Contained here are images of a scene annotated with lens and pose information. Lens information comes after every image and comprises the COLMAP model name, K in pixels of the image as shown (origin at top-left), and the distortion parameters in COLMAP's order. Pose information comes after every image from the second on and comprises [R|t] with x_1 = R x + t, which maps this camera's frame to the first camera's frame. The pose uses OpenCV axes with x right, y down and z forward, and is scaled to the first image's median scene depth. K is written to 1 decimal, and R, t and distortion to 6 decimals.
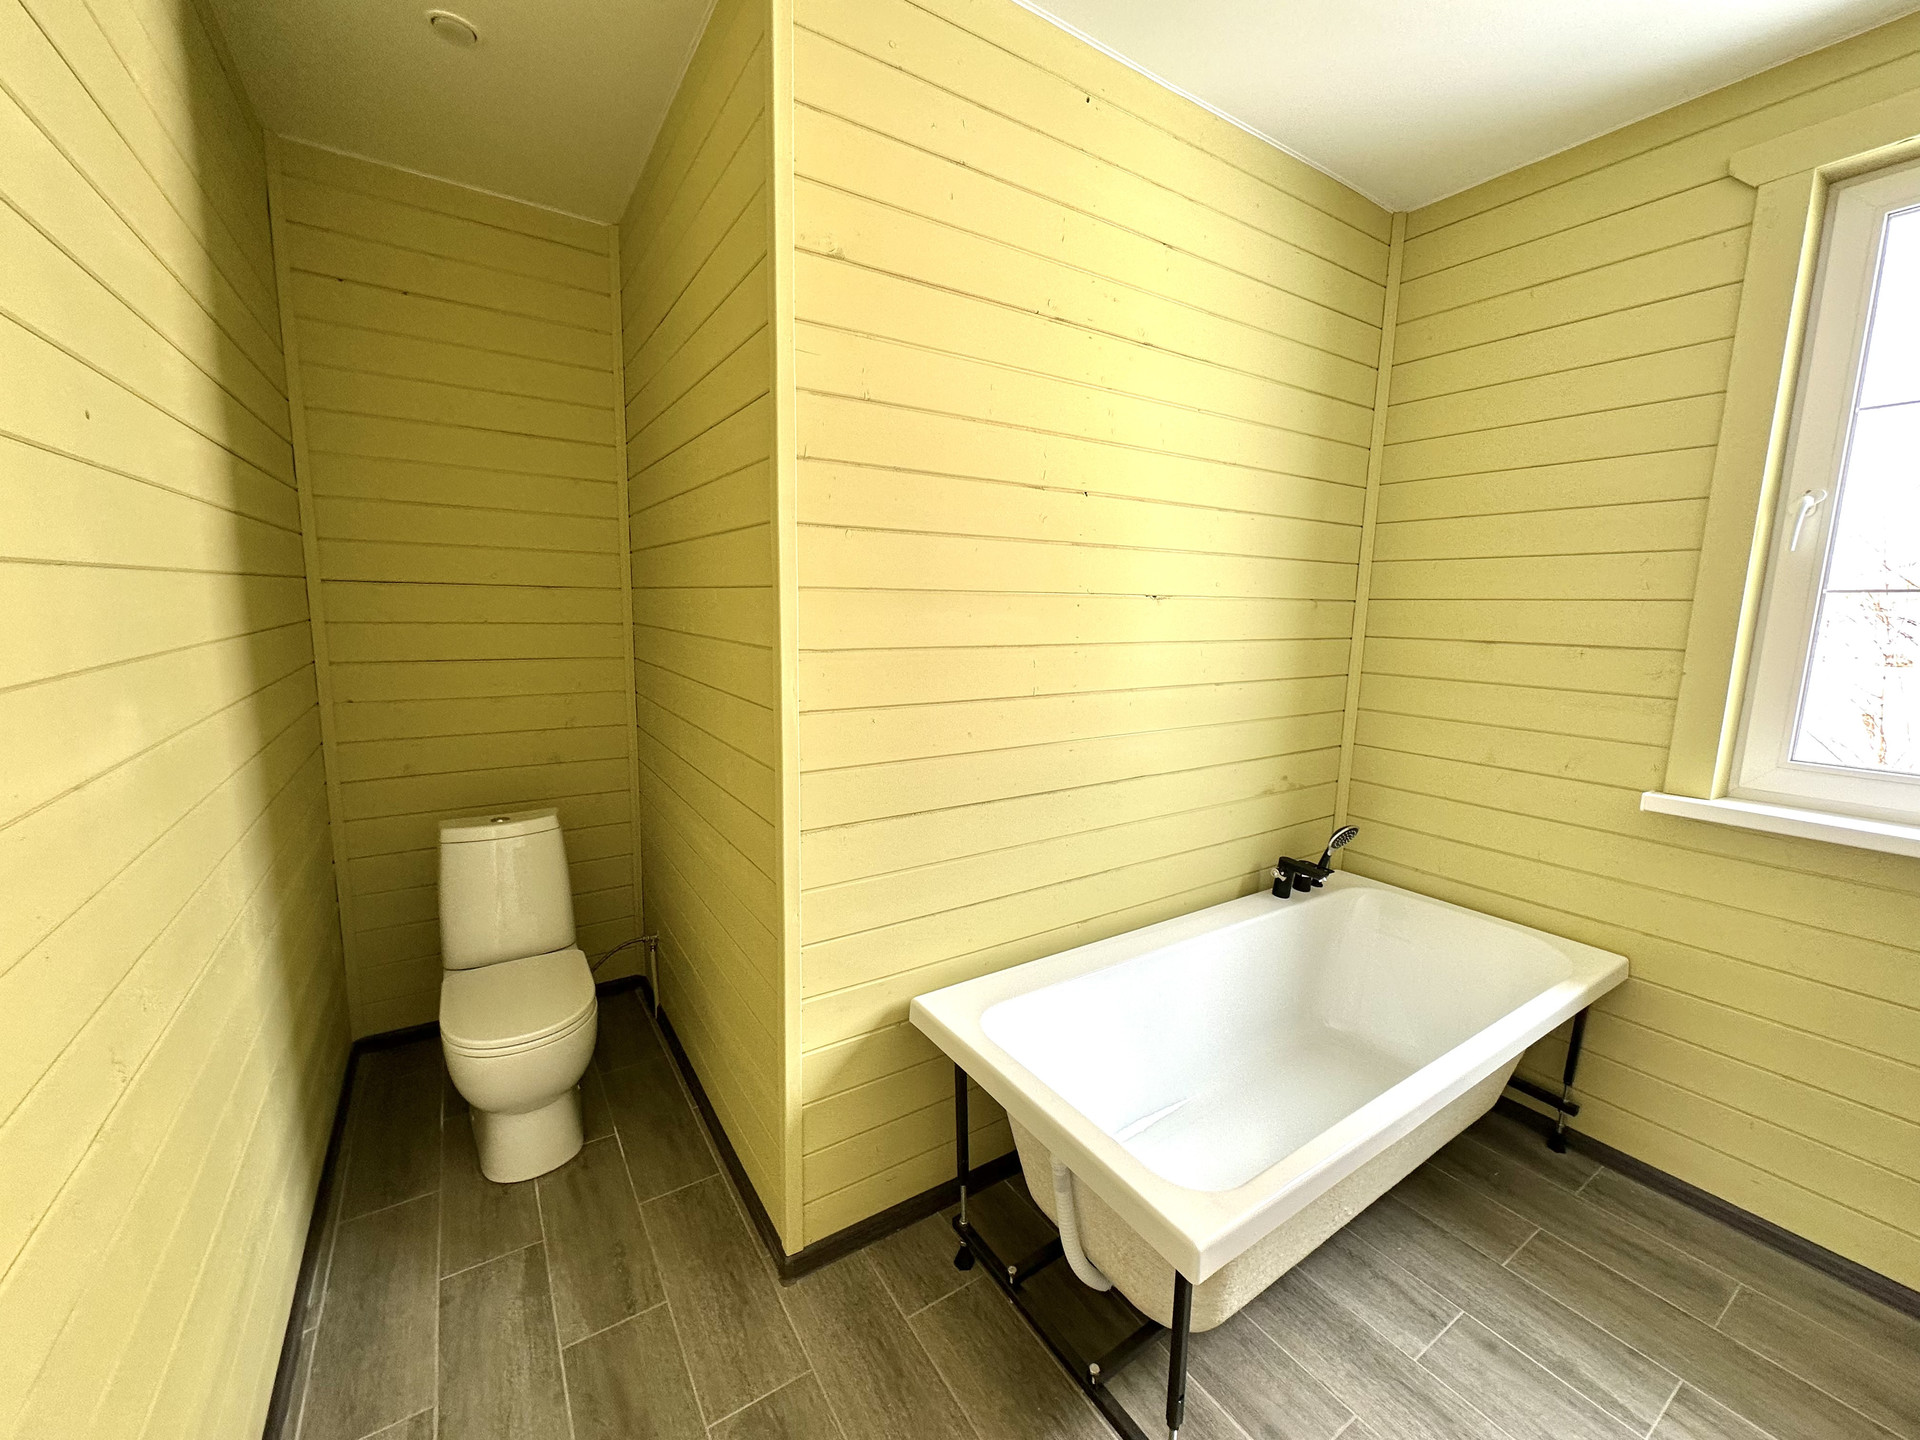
lens RADIAL K [[766.6, 0, 962.2], [0, 766.6, 719.0], [0, 0, 1]] dist [-0.001327, 0.000195]
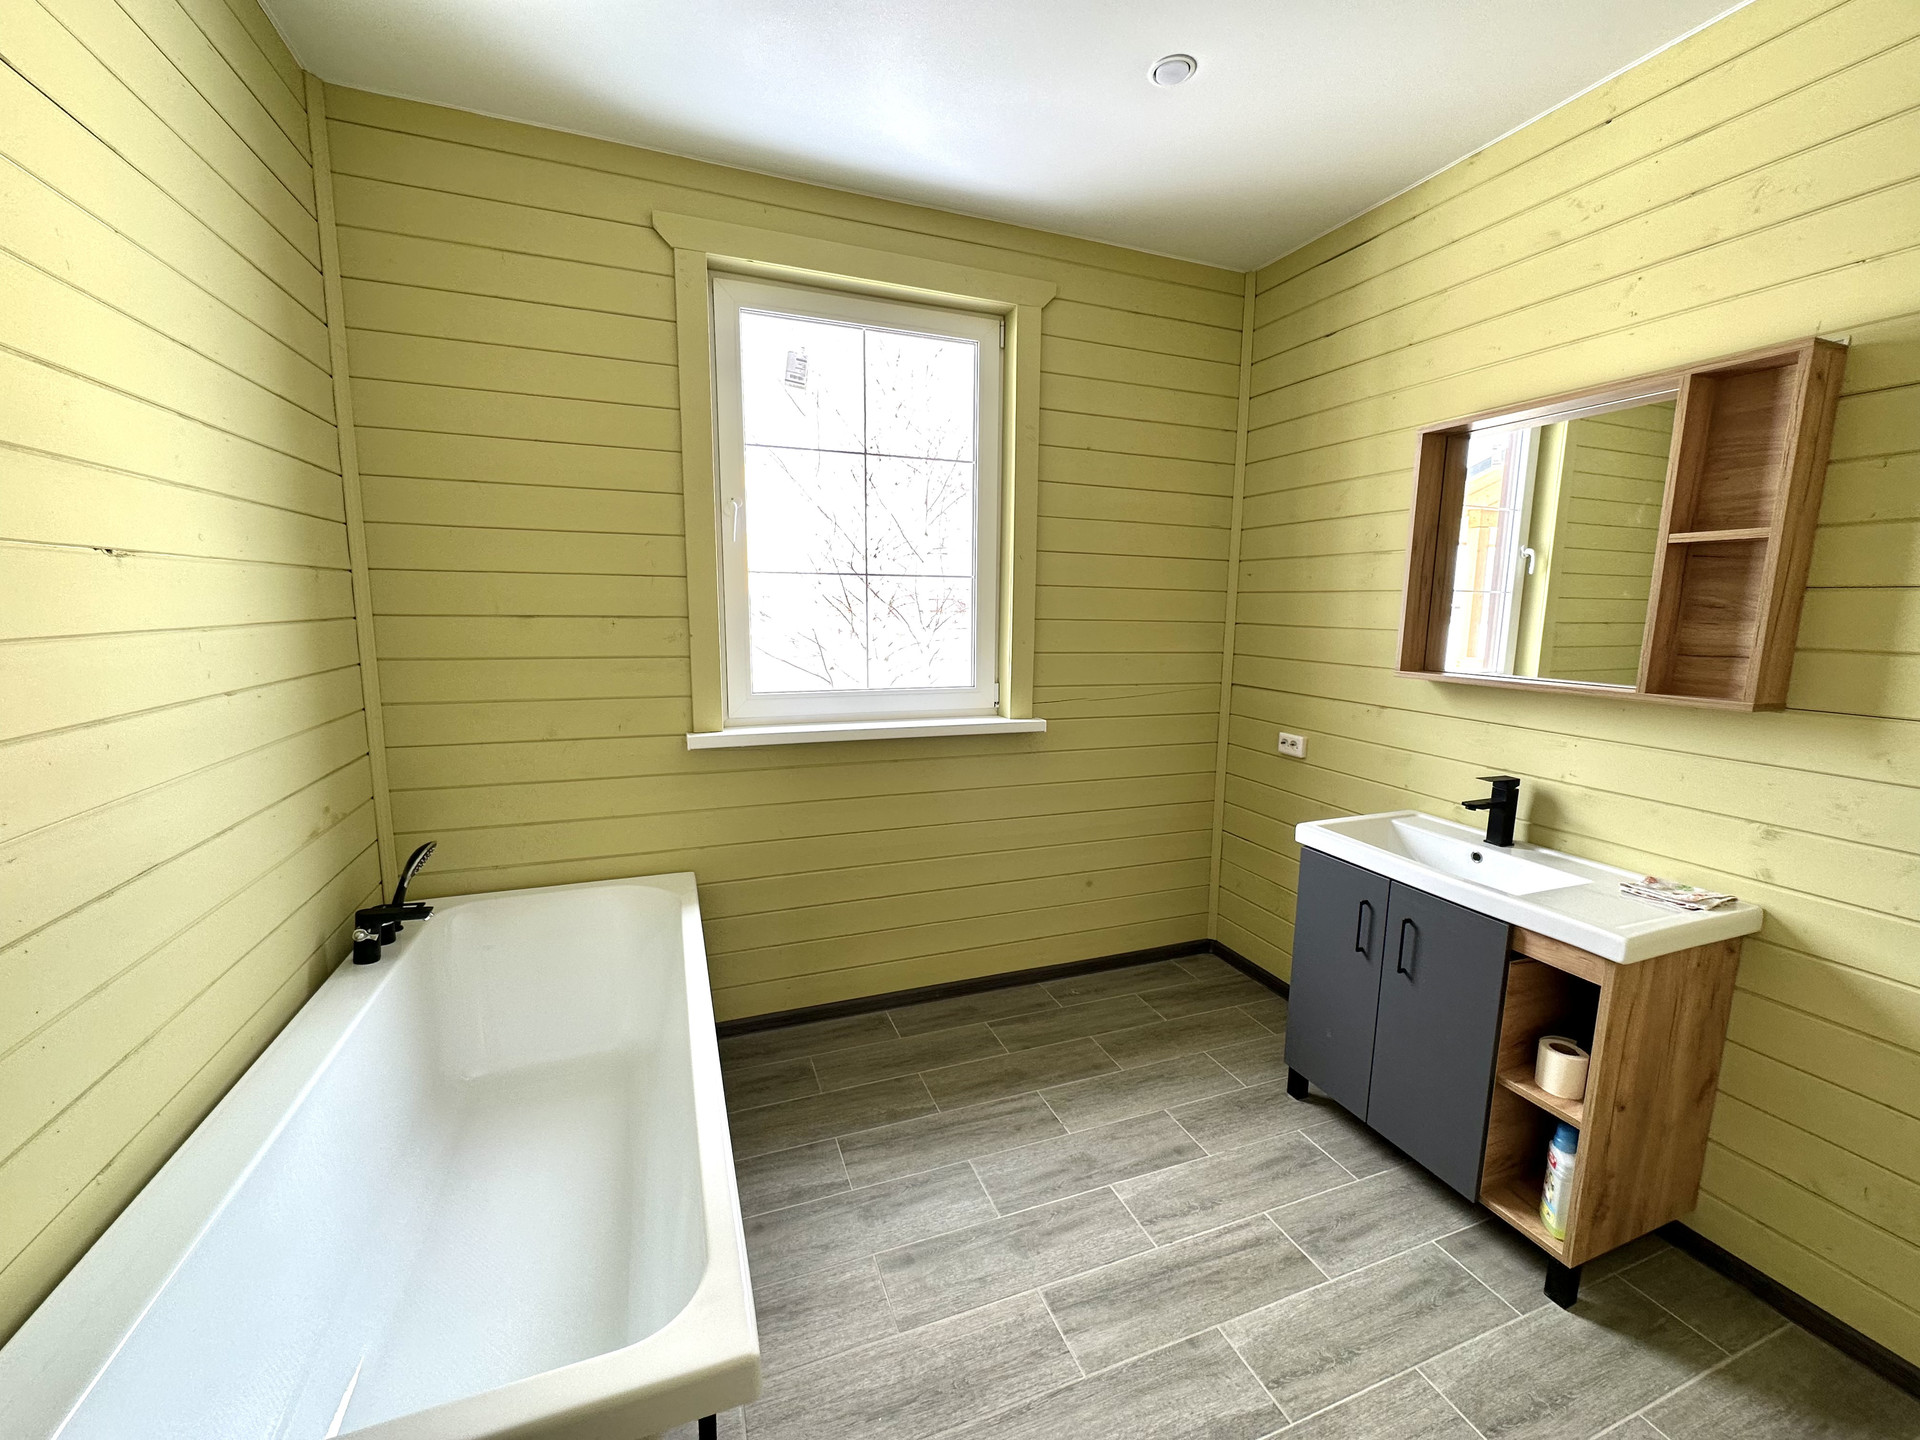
lens RADIAL K [[766.6, 0, 961.9], [0, 766.6, 720.0], [0, 0, 1]] dist [-0.001327, 0.000195]
pose [[0.217190, -0.159655, 0.962984, -0.170212], [0.132358, 0.982239, 0.132996, -0.029698], [-0.967114, 0.098573, 0.234464, 0.272018]]
